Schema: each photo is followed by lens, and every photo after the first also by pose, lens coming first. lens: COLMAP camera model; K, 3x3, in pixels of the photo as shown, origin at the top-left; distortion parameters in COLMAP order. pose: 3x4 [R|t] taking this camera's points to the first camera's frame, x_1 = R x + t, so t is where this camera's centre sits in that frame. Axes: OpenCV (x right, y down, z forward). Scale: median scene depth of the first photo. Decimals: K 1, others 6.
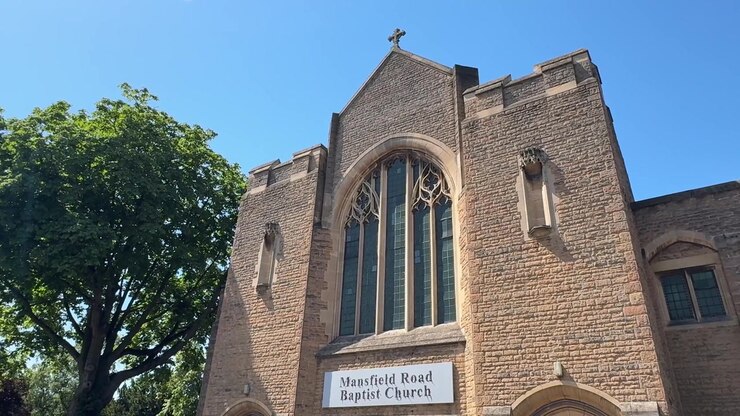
lens RADIAL K [[512.0, 0, 370.0], [0, 512.0, 208.0], [0, 0, 1]] dist [0.001396, 0.000514]
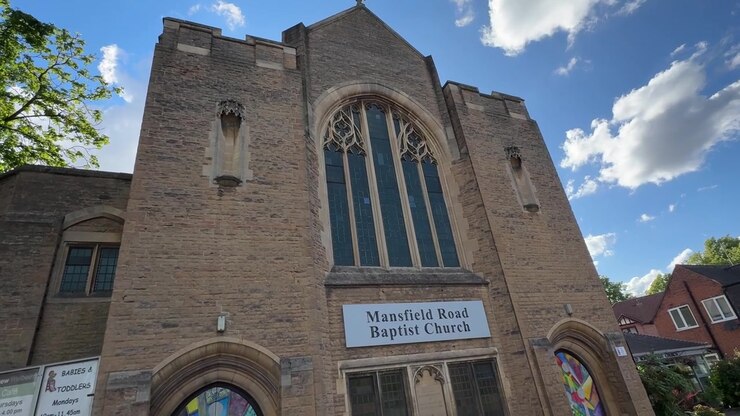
lens RADIAL K [[393.7, 0, 370.0], [0, 393.7, 208.0], [0, 0, 1]] dist [-0.001825, 0.001855]
pose [[0.560617, 0.273892, 0.781468, -0.632438], [-0.247778, 0.955962, -0.157296, 0.280314], [-0.790136, -0.105448, 0.603793, 0.648969]]
